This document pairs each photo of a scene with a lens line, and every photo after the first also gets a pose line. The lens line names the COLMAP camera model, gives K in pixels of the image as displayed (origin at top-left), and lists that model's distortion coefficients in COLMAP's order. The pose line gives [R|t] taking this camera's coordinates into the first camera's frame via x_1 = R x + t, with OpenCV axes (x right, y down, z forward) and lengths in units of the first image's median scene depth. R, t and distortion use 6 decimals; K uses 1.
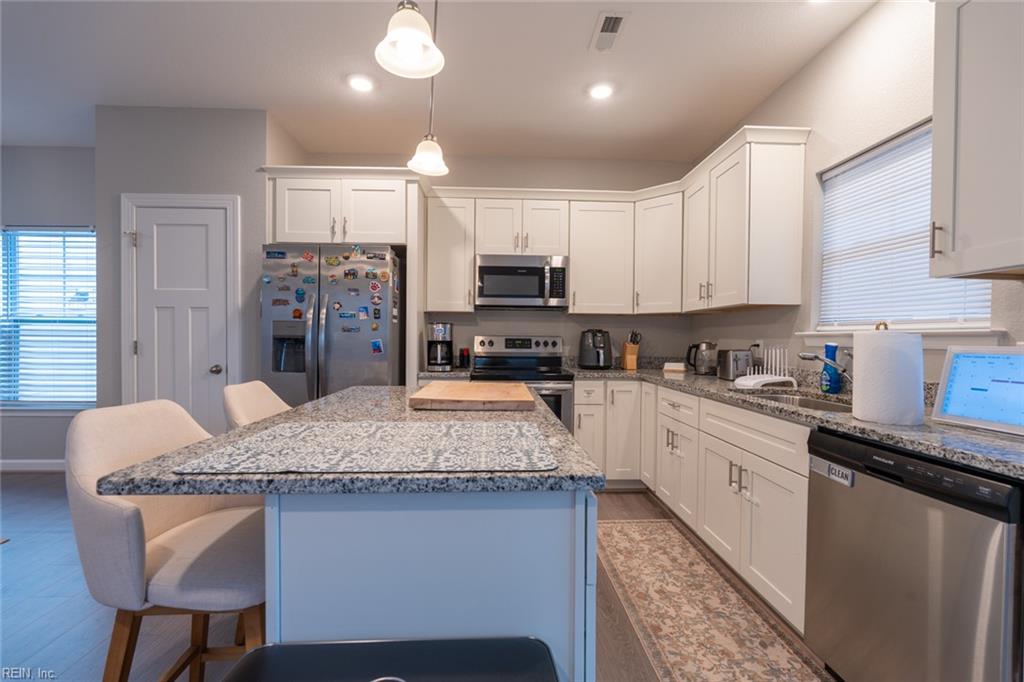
lens RADIAL K [[444.6, 0, 513.6], [0, 444.6, 342.7], [0, 0, 1]] dist [0.000100, -0.000208]
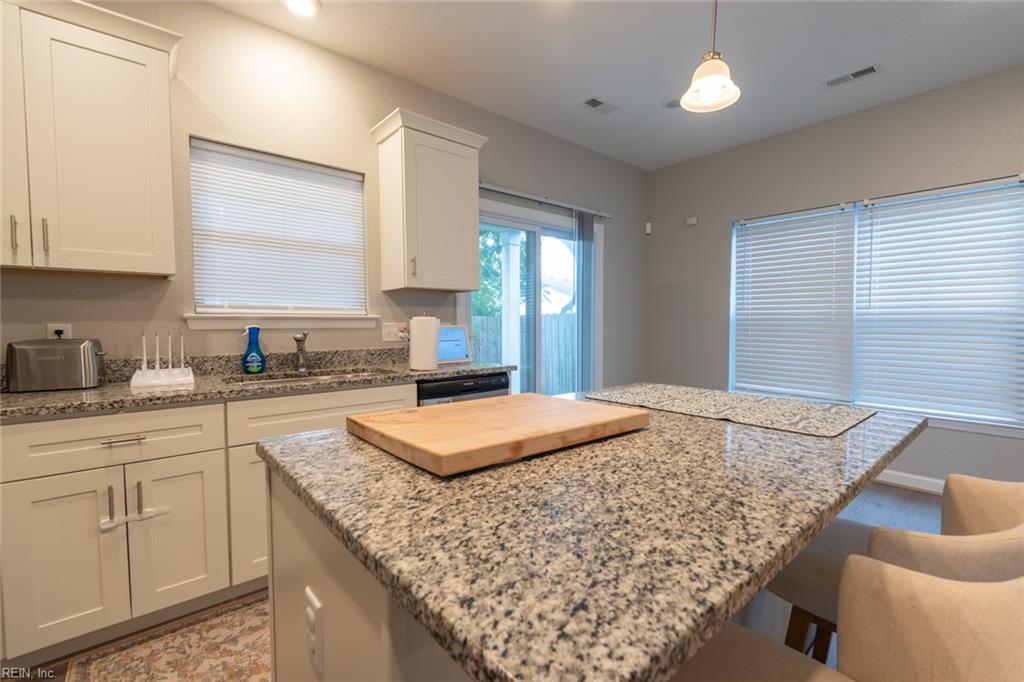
lens RADIAL K [[444.6, 0, 513.6], [0, 444.6, 342.7], [0, 0, 1]] dist [0.000100, -0.000208]
pose [[-0.605402, -0.045479, 0.794620, -0.342058], [0.003991, 0.998180, 0.060170, -0.013717], [-0.795910, 0.039599, -0.604119, 0.826007]]
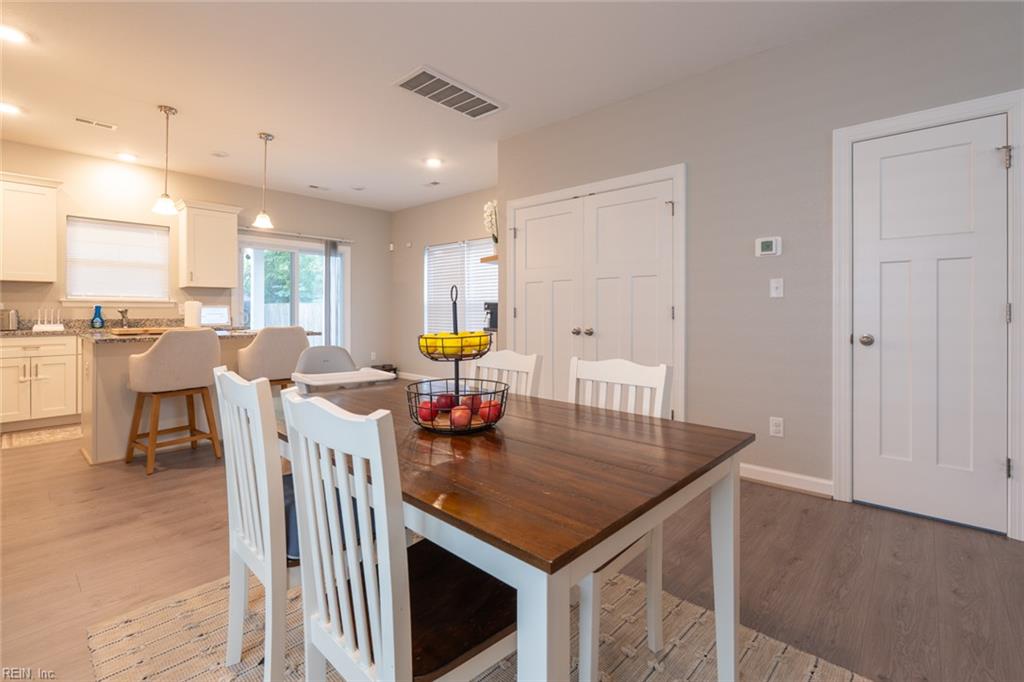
lens RADIAL K [[463.1, 0, 510.8], [0, 463.1, 311.5], [0, 0, 1]] dist [0.001515, 0.000139]
pose [[-0.696596, -0.011620, 0.717369, -1.614065], [-0.000304, 0.999874, 0.015902, -0.003185], [-0.717463, 0.010859, -0.696512, 0.814526]]
